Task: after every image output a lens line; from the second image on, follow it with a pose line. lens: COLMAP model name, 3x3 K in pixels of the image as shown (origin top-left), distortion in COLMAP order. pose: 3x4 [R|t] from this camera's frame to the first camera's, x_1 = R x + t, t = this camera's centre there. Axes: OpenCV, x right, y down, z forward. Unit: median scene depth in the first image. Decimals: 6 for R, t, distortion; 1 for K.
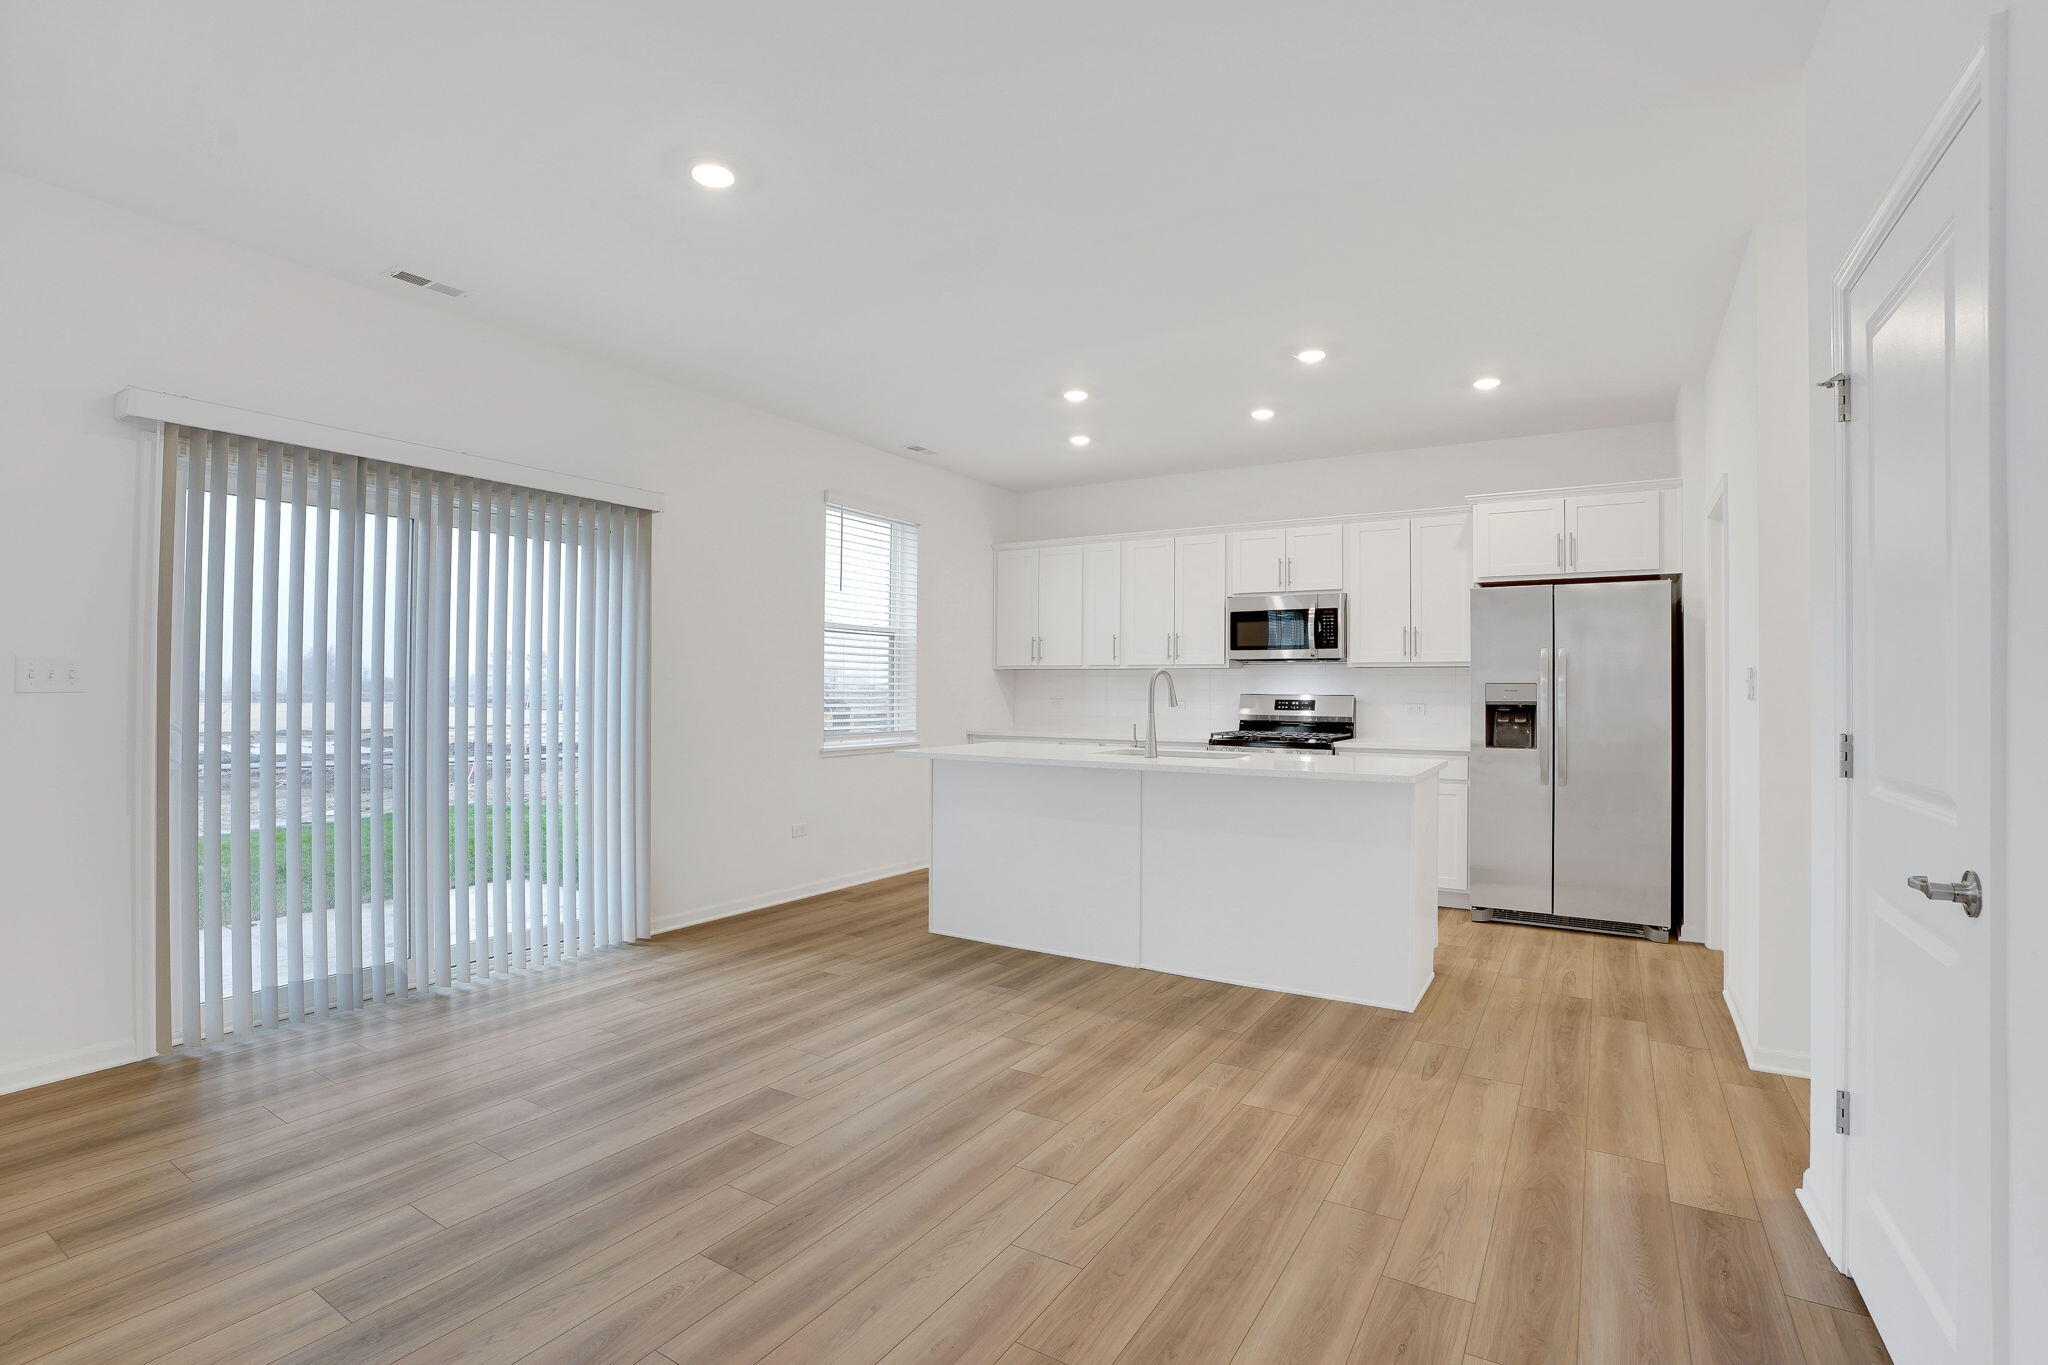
lens RADIAL K [[1024.6, 0, 1036.1], [0, 1024.6, 692.3], [0, 0, 1]] dist [-0.015897, 0.000367]
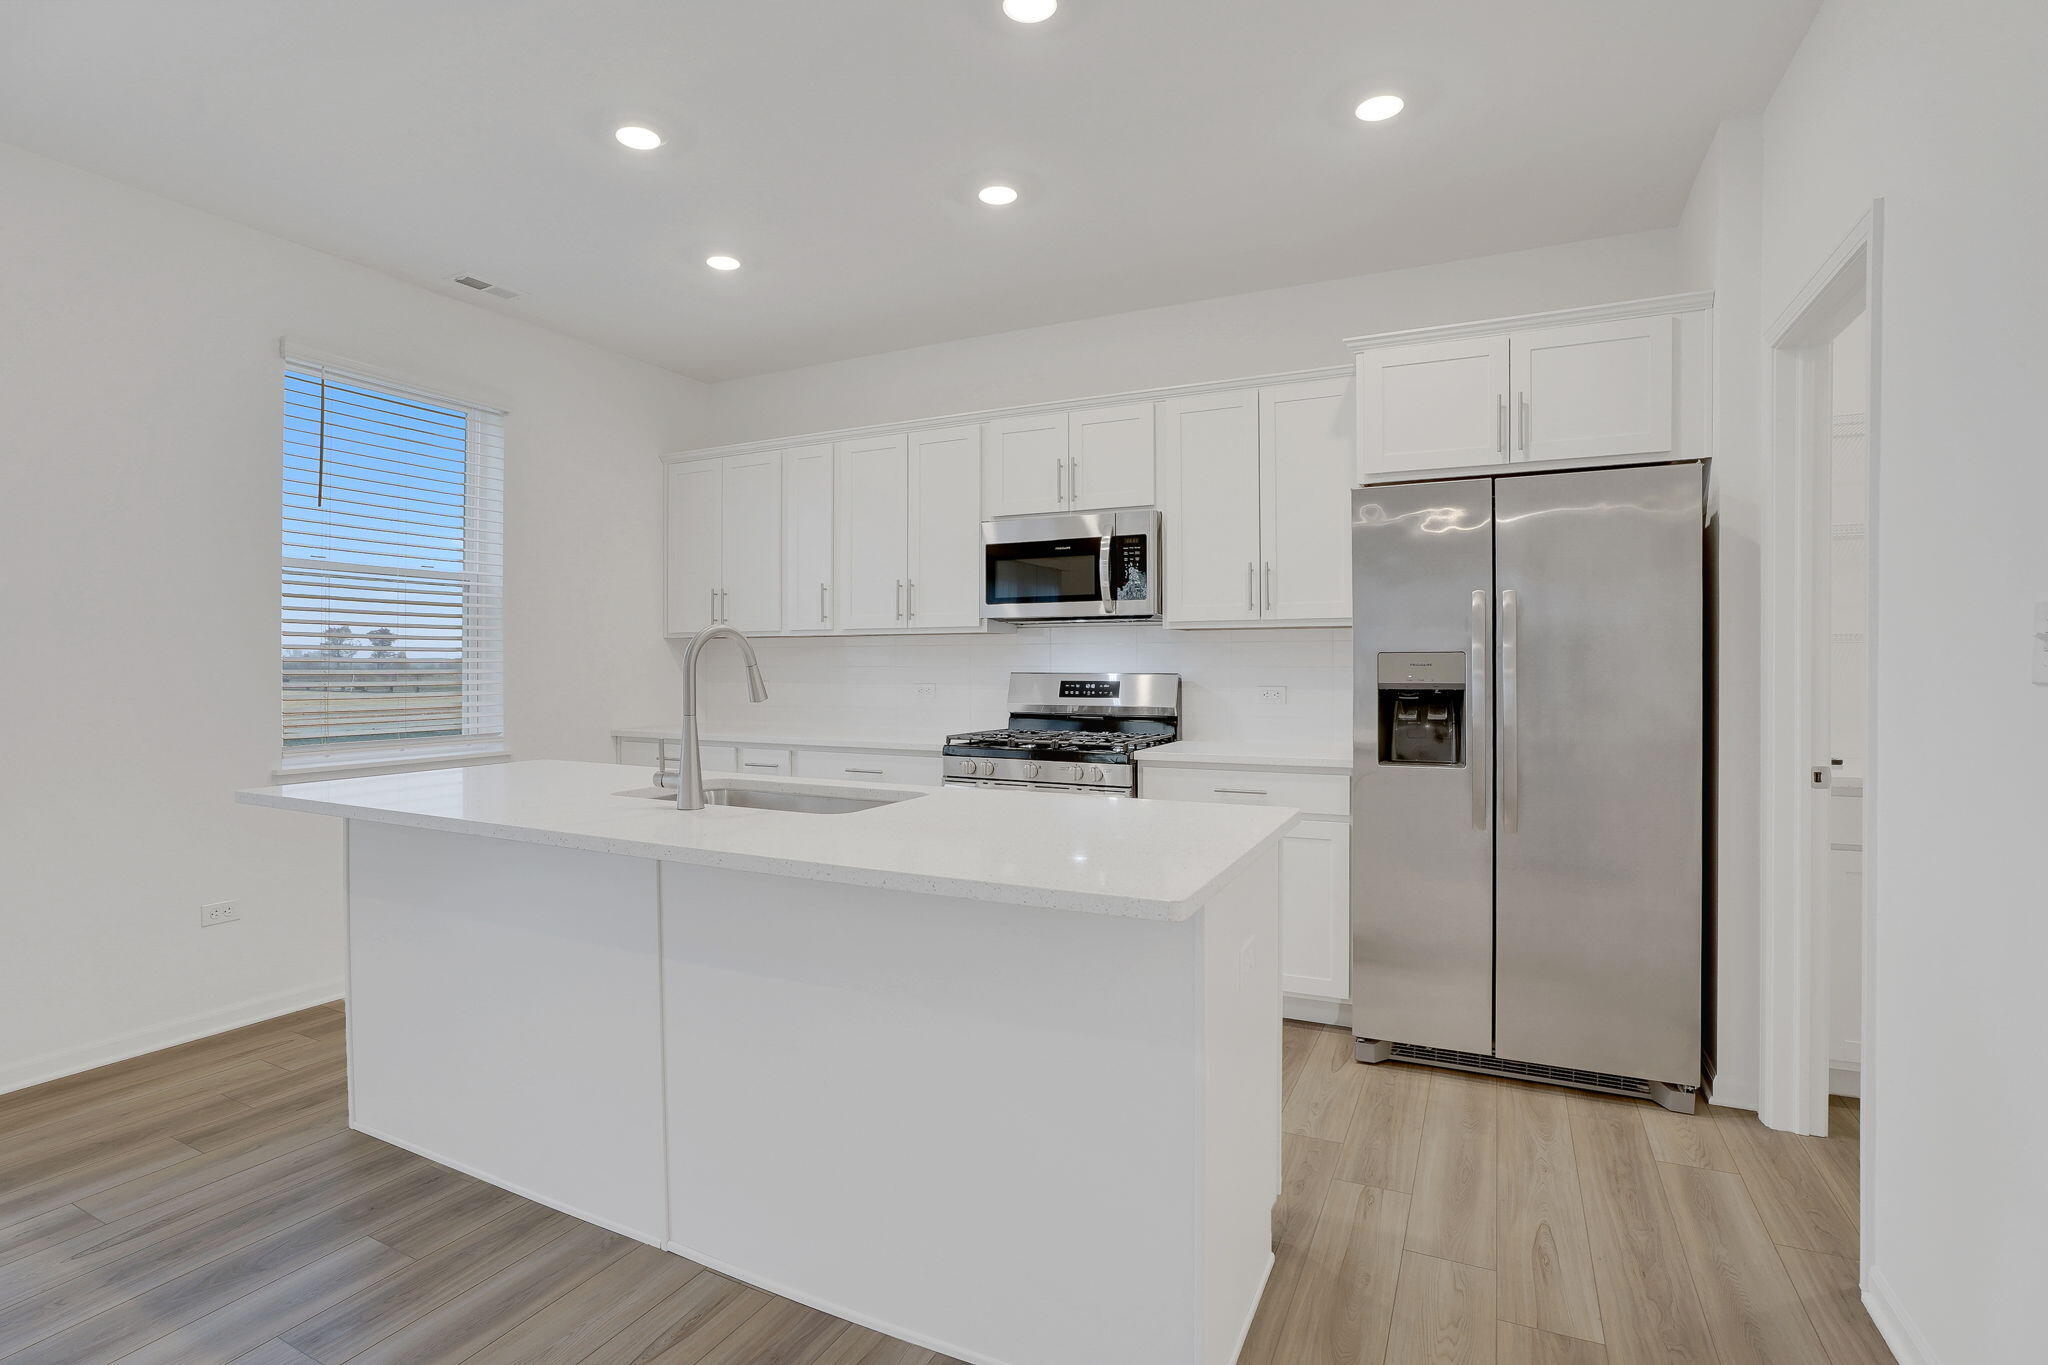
lens RADIAL K [[938.4, 0, 1021.2], [0, 938.4, 672.3], [0, 0, 1]] dist [-0.028887, -0.000341]
pose [[0.998759, -0.007678, 0.049209, 0.216881], [0.007336, 0.999948, 0.007125, -0.003351], [-0.049261, -0.006755, 0.998763, 0.492892]]
